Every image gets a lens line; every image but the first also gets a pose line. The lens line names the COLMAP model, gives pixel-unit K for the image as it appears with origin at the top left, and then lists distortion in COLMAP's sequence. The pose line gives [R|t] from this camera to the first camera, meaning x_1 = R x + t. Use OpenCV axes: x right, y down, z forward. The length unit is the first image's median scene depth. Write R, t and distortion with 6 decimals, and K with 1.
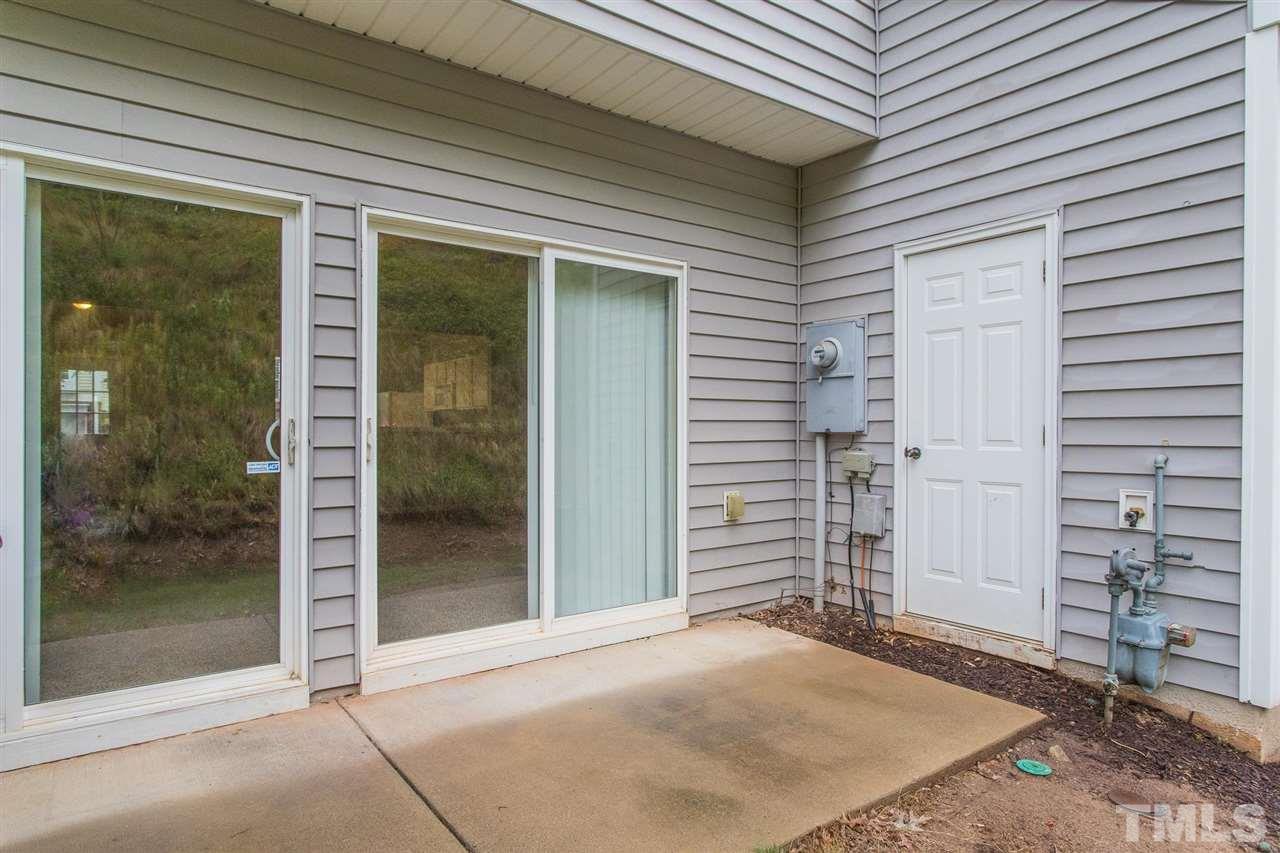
lens RADIAL K [[744.3, 0, 640.0], [0, 744.3, 426.5], [0, 0, 1]] dist [-0.002822, 0.000860]
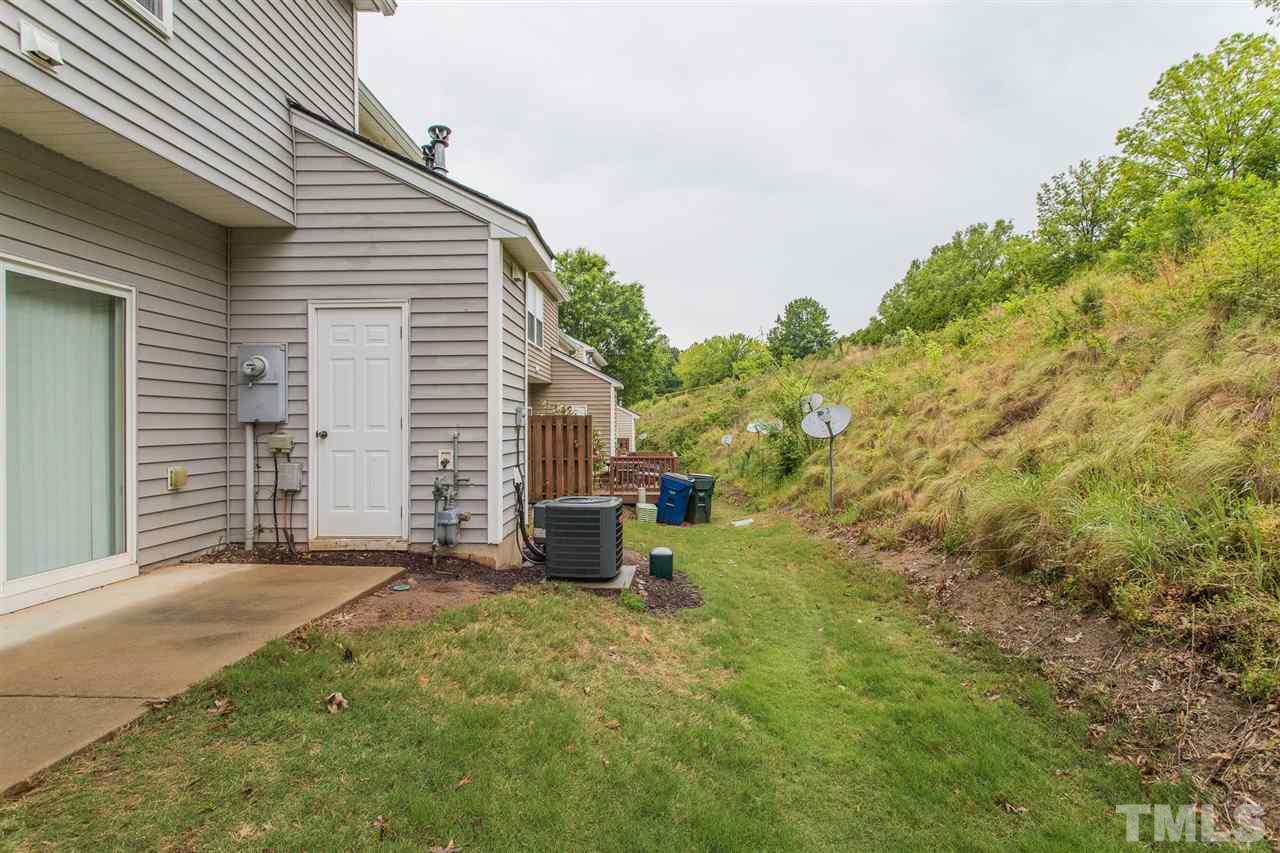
lens RADIAL K [[609.2, 0, 641.7], [0, 609.2, 432.7], [0, 0, 1]] dist [0.000981, 0.000293]
pose [[0.625991, -0.012294, 0.779733, -0.207497], [0.000641, 0.999883, 0.015251, 0.011636], [-0.779830, -0.009047, 0.625926, -0.322659]]
